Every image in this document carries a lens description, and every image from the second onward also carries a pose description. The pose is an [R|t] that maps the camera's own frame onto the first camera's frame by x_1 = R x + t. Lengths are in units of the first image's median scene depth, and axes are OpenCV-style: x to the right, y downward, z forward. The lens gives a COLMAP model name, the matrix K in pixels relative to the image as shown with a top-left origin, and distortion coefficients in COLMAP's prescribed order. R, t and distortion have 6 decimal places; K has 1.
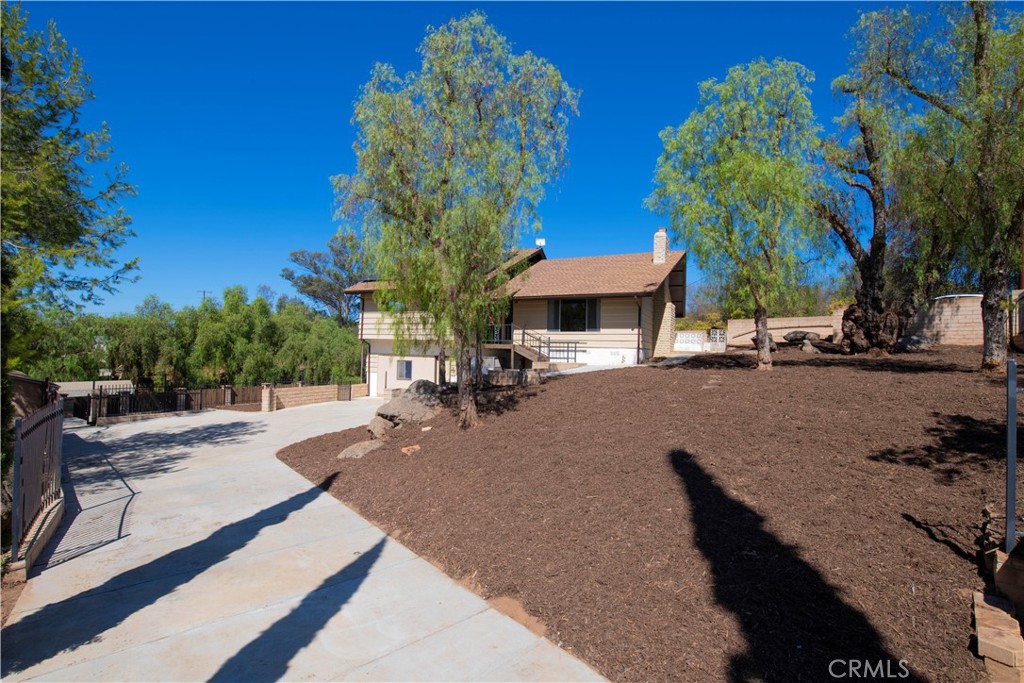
lens RADIAL K [[463.8, 0, 512.0], [0, 463.8, 341.5], [0, 0, 1]] dist [-0.013098, 0.000338]
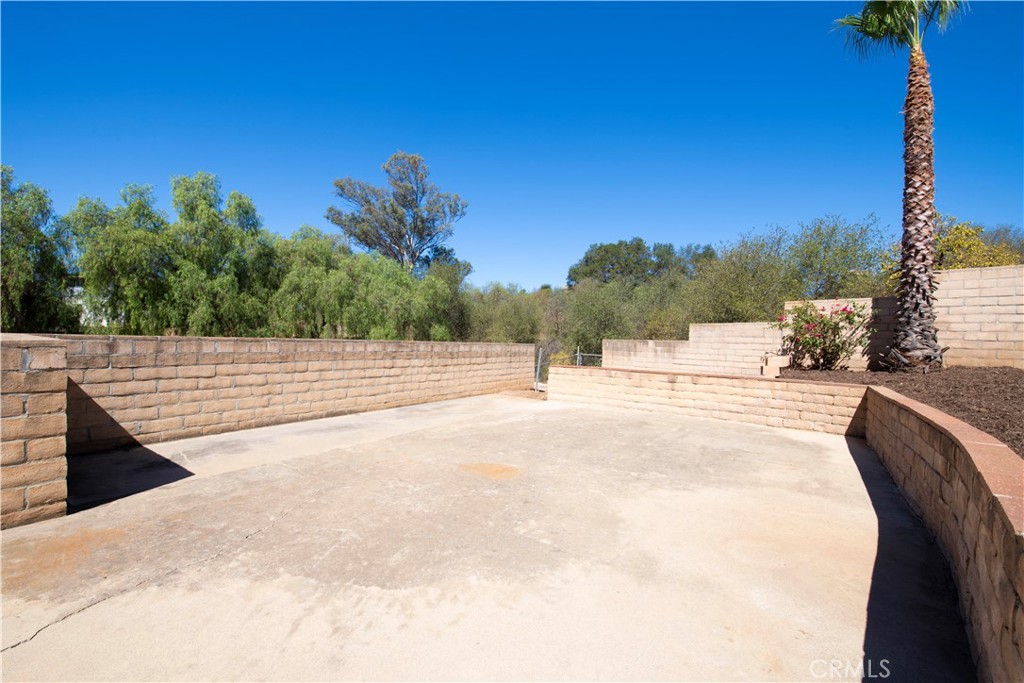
lens RADIAL K [[410.2, 0, 512.0], [0, 410.2, 341.5], [0, 0, 1]] dist [-0.013815, -0.000308]
pose [[0.991500, 0.009684, -0.129748, -0.406096], [-0.006590, 0.999684, 0.024260, 0.146121], [0.129942, -0.023198, 0.991250, 1.365700]]
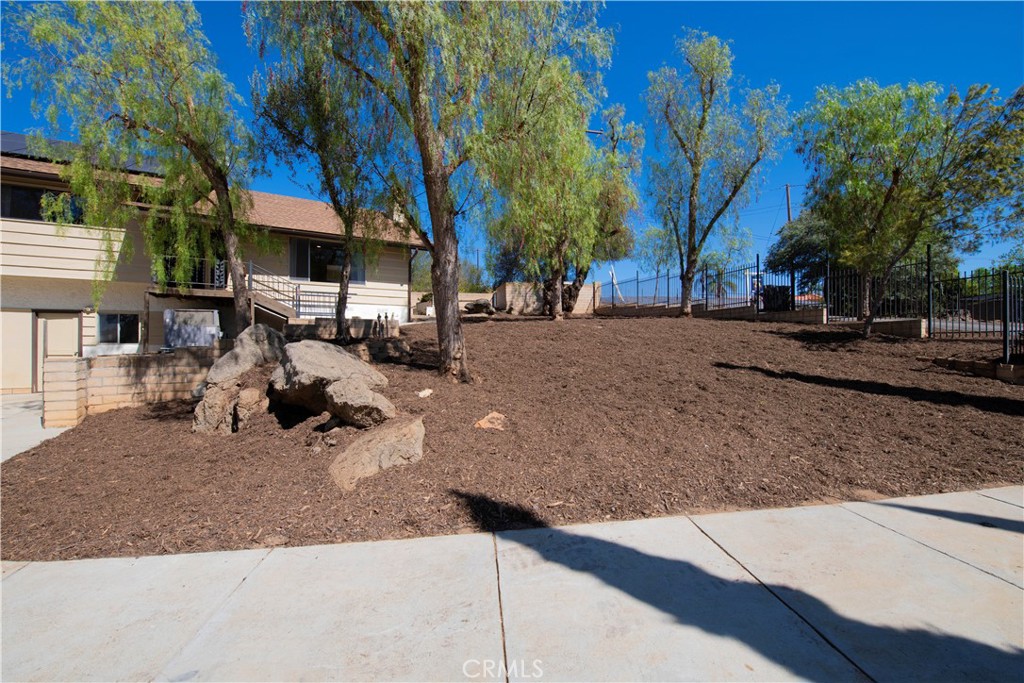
lens RADIAL K [[422.5, 0, 512.0], [0, 422.5, 341.5], [0, 0, 1]] dist [-0.015195, -0.000363]
pose [[0.544886, -0.016650, 0.838345, -0.248259], [-0.006783, 0.999683, 0.024263, 0.049382], [-0.838483, -0.018907, 0.544600, 0.277529]]
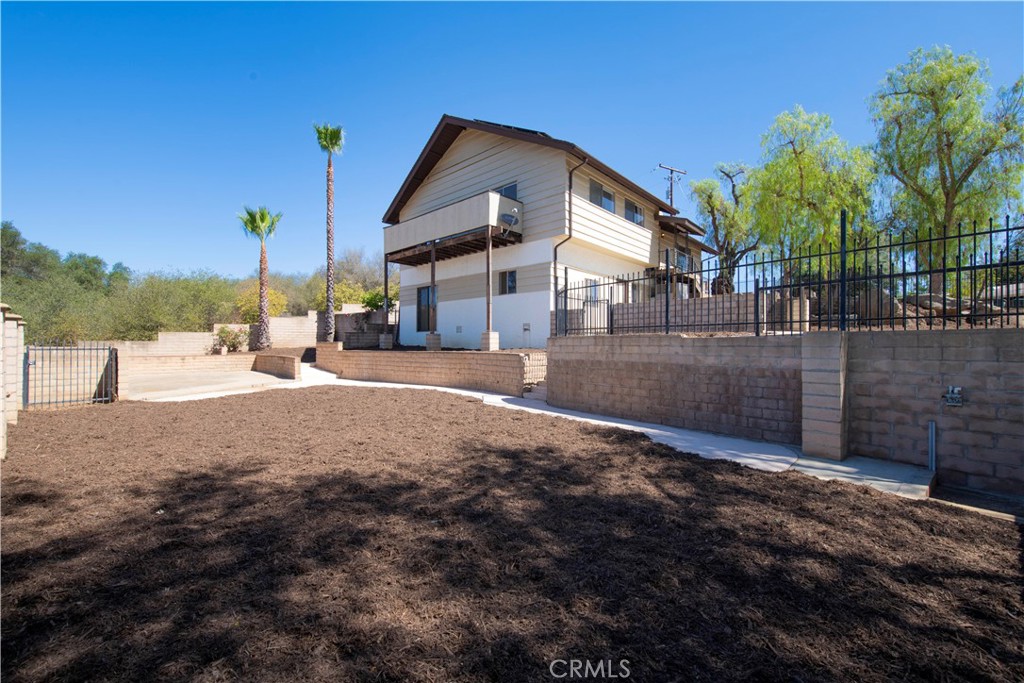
lens RADIAL K [[412.0, 0, 512.0], [0, 412.0, 341.5], [0, 0, 1]] dist [0.009635, -0.000346]
pose [[0.286916, -0.013021, 0.957867, -0.869362], [-0.019116, 0.999631, 0.019314, 0.125372], [-0.957765, -0.023852, 0.286561, 0.910724]]
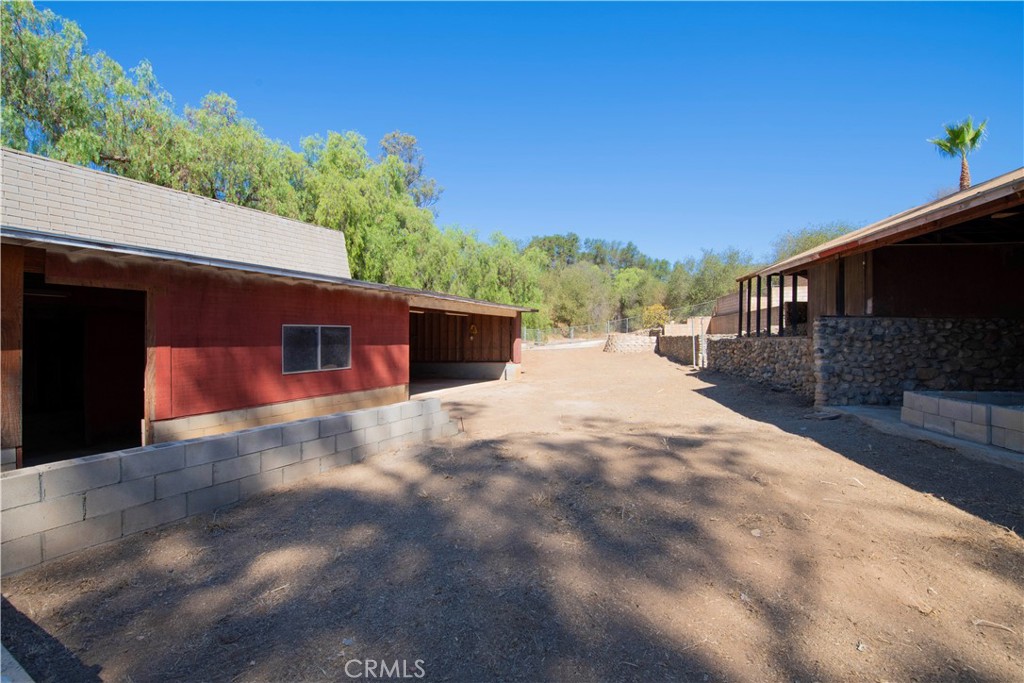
lens RADIAL K [[410.2, 0, 512.0], [0, 410.2, 341.5], [0, 0, 1]] dist [-0.013815, -0.000308]
pose [[0.969986, -0.020508, 0.242295, -1.254943], [0.012868, 0.999370, 0.033075, 0.271555], [-0.242820, -0.028965, 0.969639, 1.118607]]
